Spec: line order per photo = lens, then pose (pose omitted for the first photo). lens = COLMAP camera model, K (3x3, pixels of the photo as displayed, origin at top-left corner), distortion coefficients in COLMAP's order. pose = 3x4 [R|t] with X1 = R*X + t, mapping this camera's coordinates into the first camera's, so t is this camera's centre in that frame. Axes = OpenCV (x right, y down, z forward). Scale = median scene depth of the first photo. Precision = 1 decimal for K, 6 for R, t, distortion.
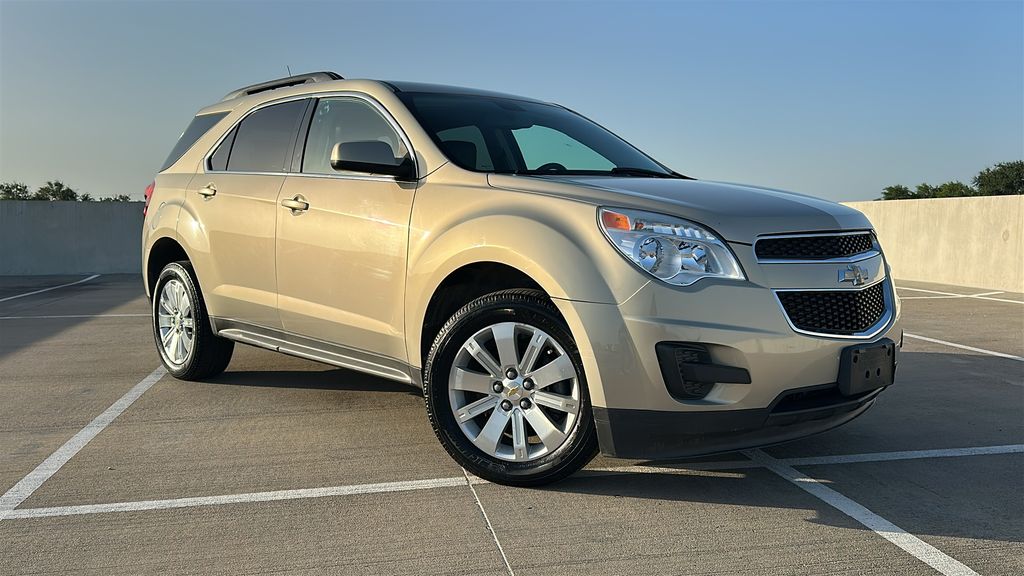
lens RADIAL K [[902.5, 0, 509.5], [0, 902.5, 301.3], [0, 0, 1]] dist [0.047189, -0.040898]
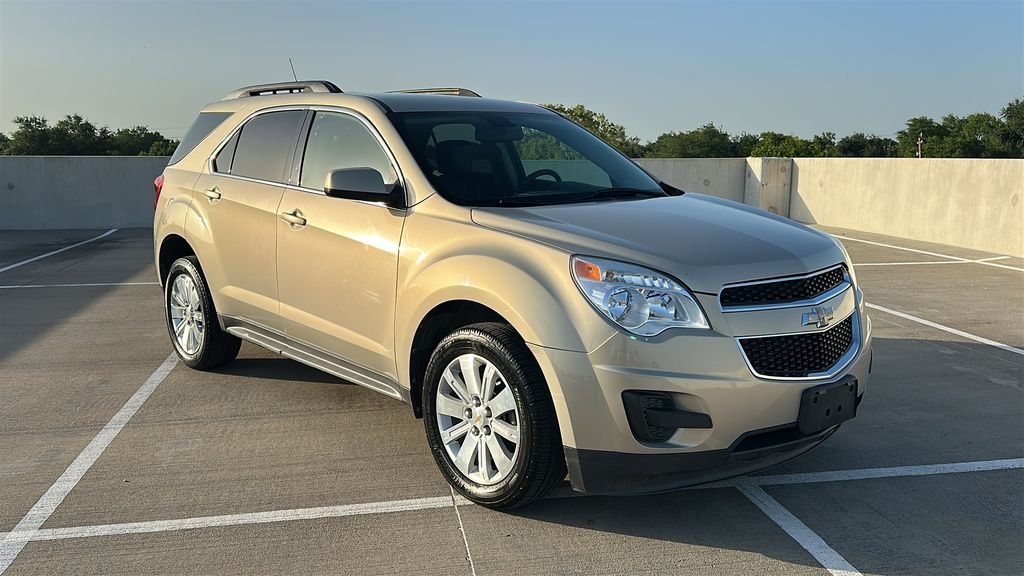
lens RADIAL K [[902.5, 0, 494.5], [0, 902.5, 296.9], [0, 0, 1]] dist [0.047189, -0.040898]
pose [[0.999395, -0.001920, -0.034717, 0.036929], [0.004338, 0.997558, 0.069708, -0.108409], [0.034498, -0.069816, 0.996963, -0.046373]]
